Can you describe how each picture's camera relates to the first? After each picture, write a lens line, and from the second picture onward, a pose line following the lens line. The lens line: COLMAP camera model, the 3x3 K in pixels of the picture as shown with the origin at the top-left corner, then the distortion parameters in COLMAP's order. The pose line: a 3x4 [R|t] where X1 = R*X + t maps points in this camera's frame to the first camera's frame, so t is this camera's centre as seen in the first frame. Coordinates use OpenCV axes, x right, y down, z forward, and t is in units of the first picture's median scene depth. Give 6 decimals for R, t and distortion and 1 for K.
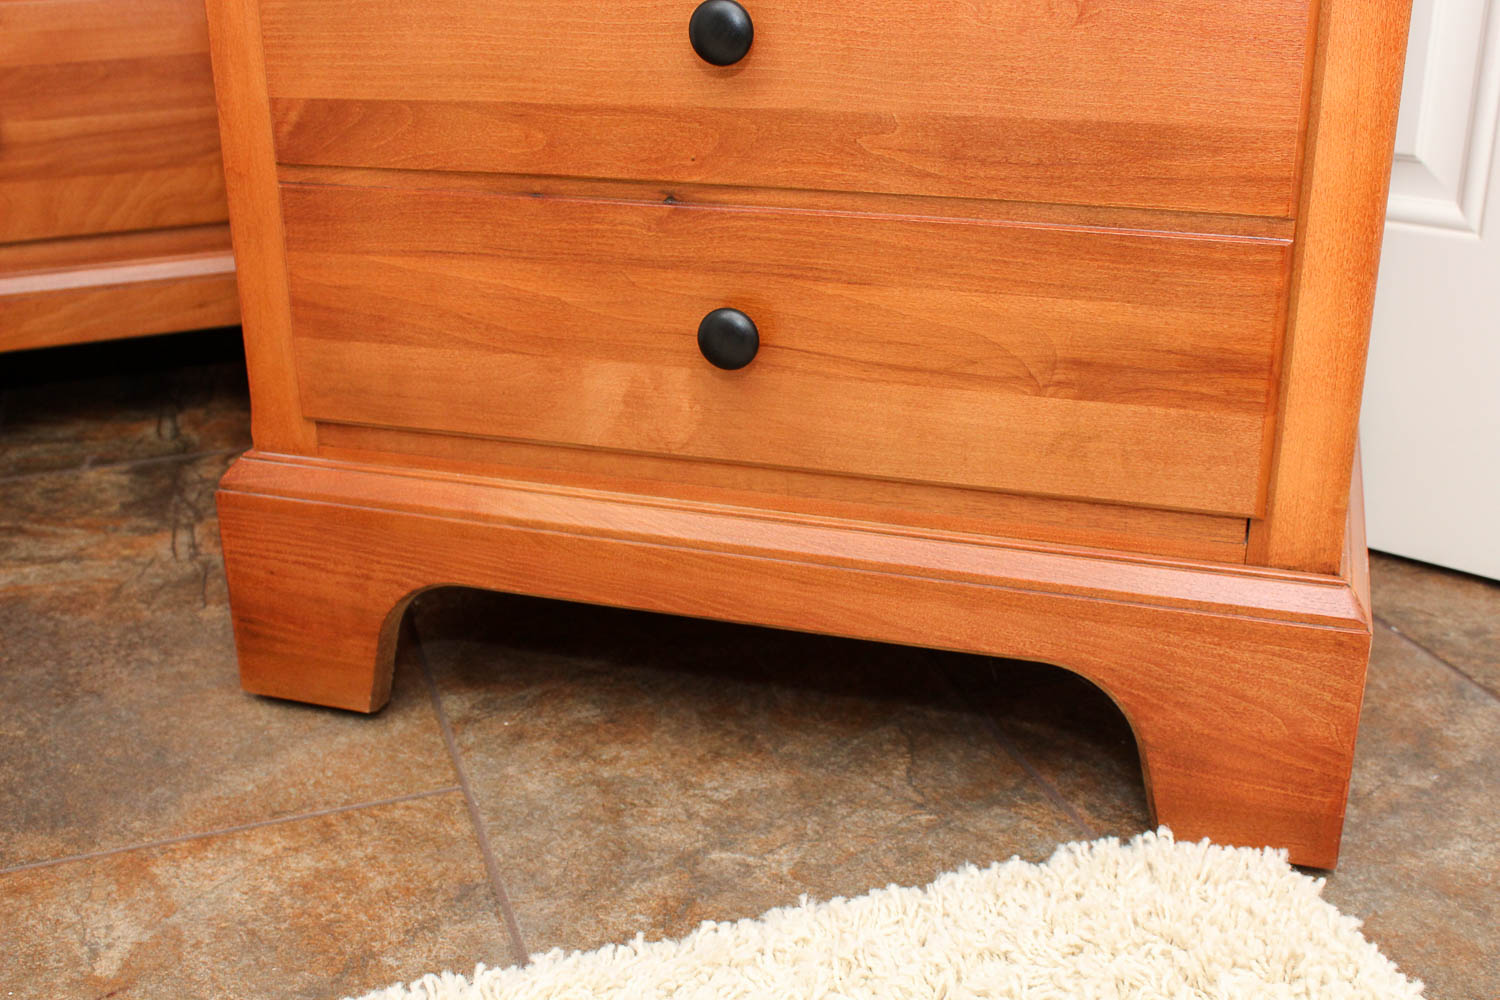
lens RADIAL K [[1681.3, 0, 750.0], [0, 1681.3, 500.0], [0, 0, 1]] dist [-0.111947, 0.151298]
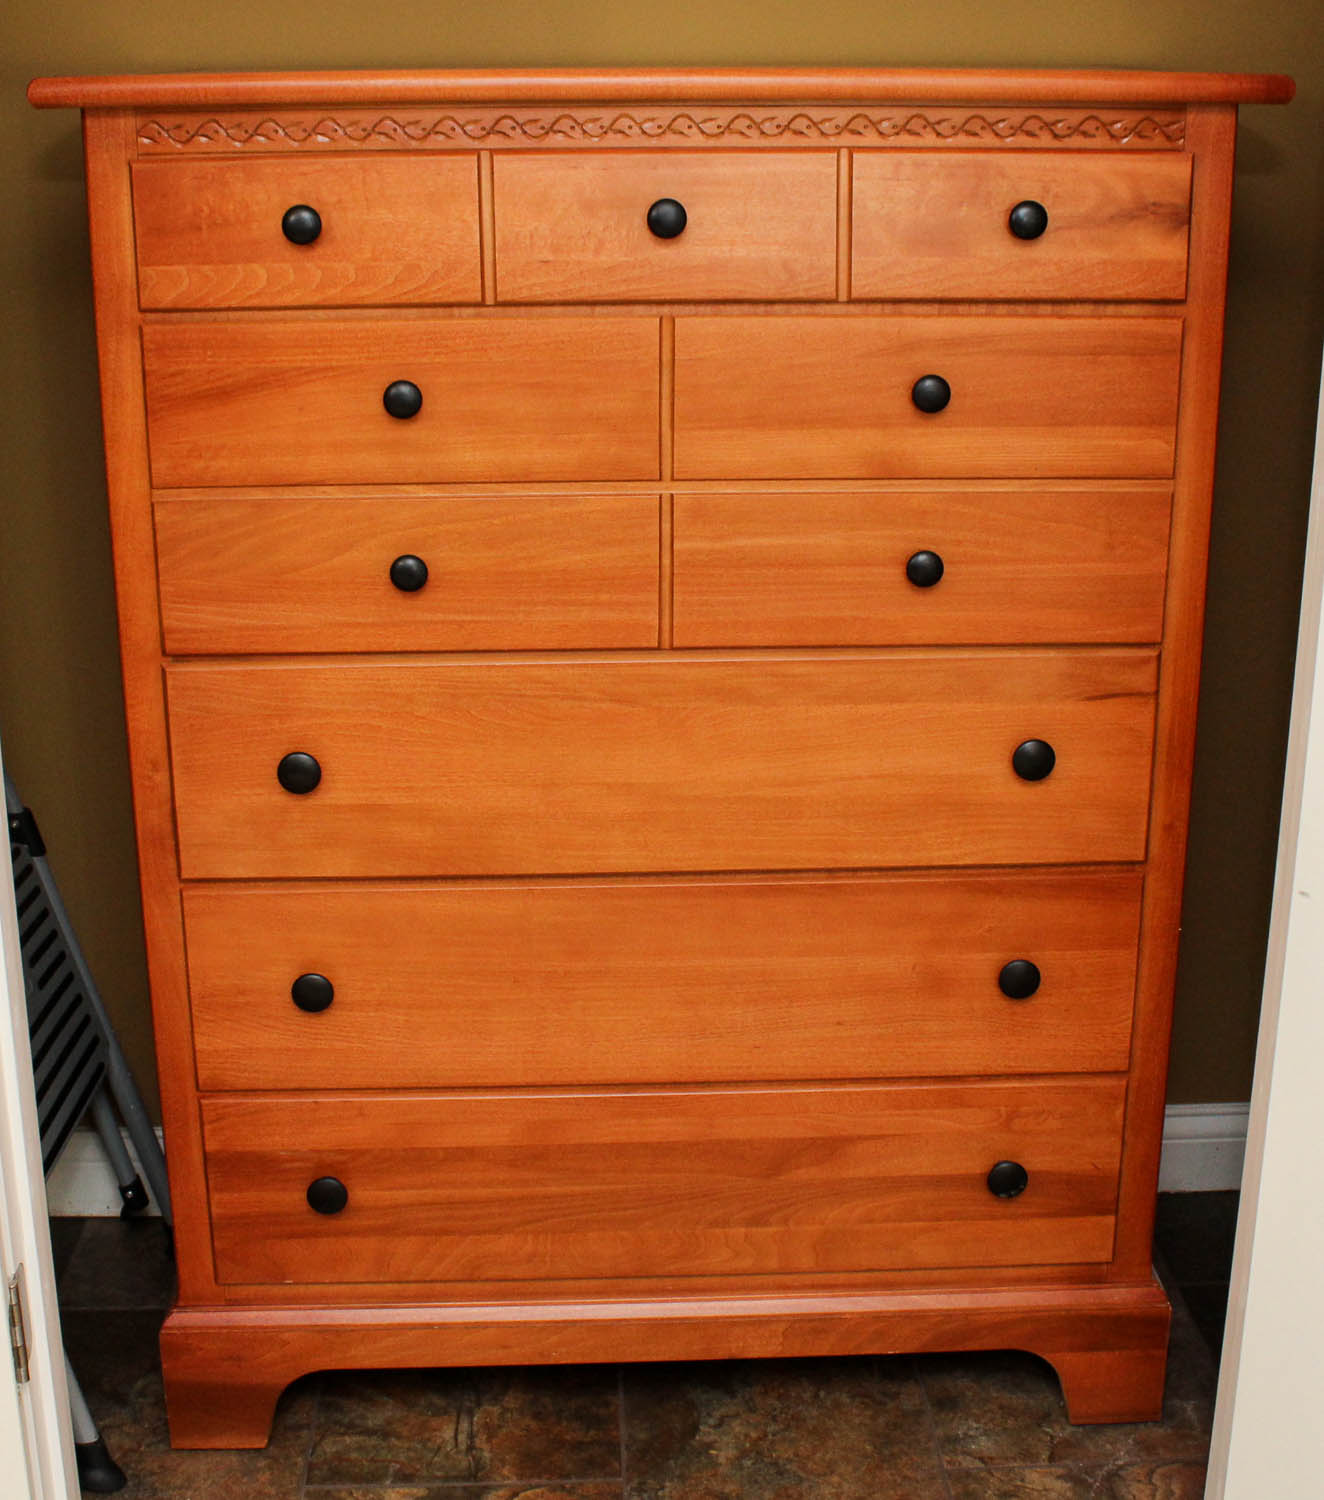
lens RADIAL K [[2179.6, 0, 662.0], [0, 2179.6, 750.0], [0, 0, 1]] dist [-0.154886, 0.063531]
pose [[0.959502, 0.101718, -0.262697, 0.163057], [-0.119485, 0.991446, -0.052524, -0.728032], [0.255107, 0.081785, 0.963448, -0.598681]]
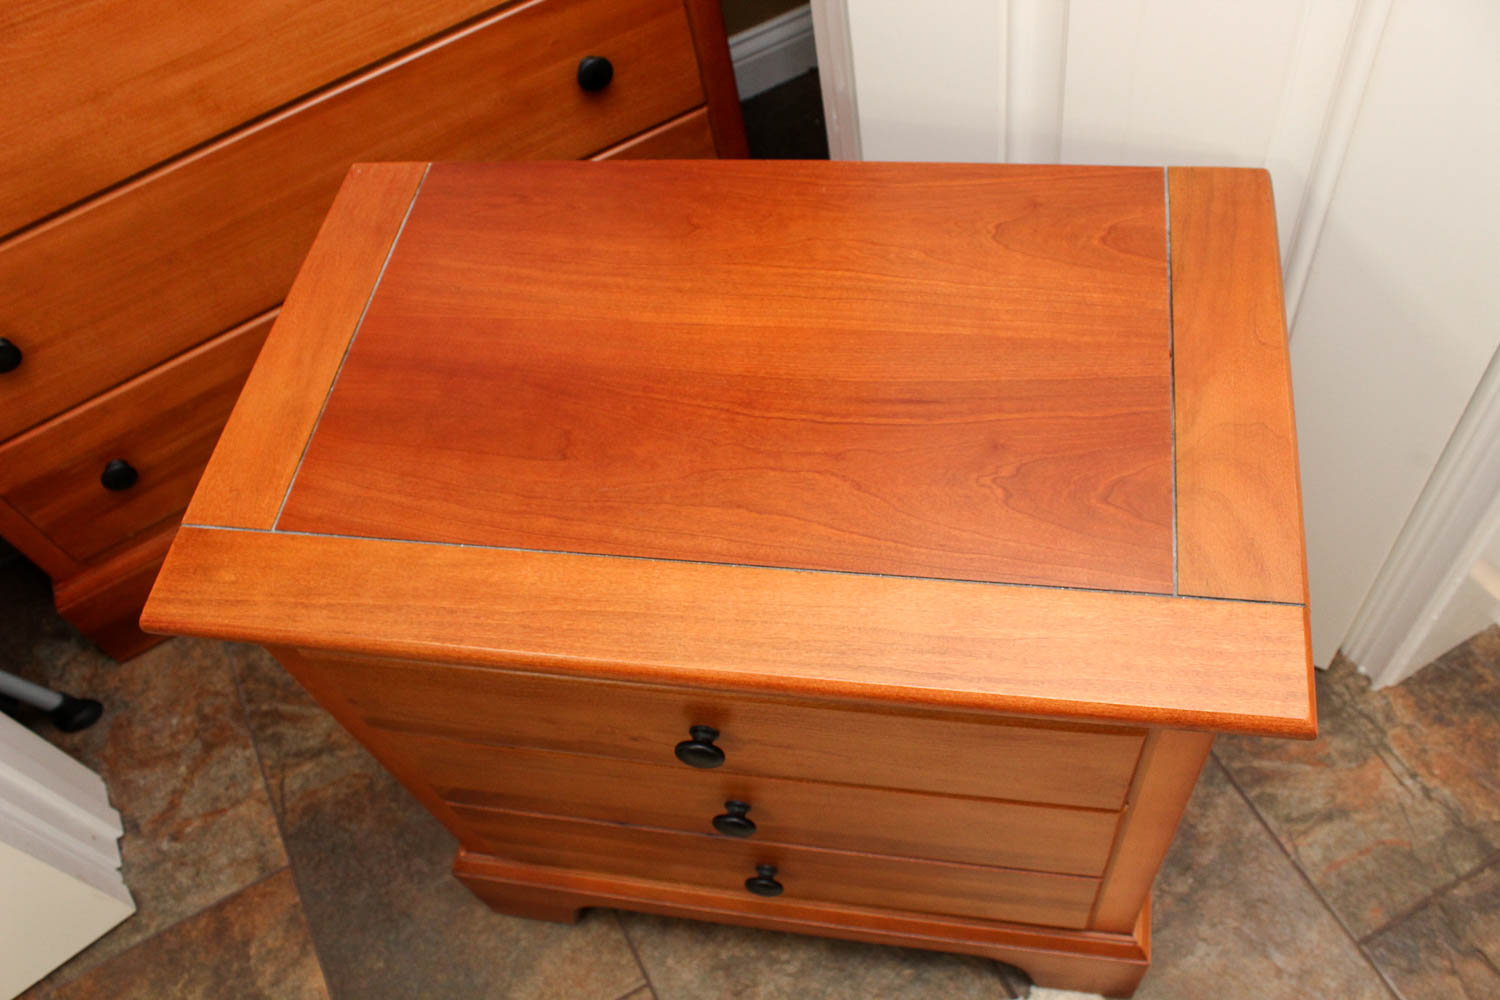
lens RADIAL K [[1270.2, 0, 750.0], [0, 1270.2, 500.0], [0, 0, 1]] dist [-0.146177, 0.111649]
pose [[0.980820, -0.192703, -0.029275, 0.076972], [0.176056, 0.811426, 0.557307, -1.018874], [-0.083640, -0.551773, 0.829790, 0.187368]]
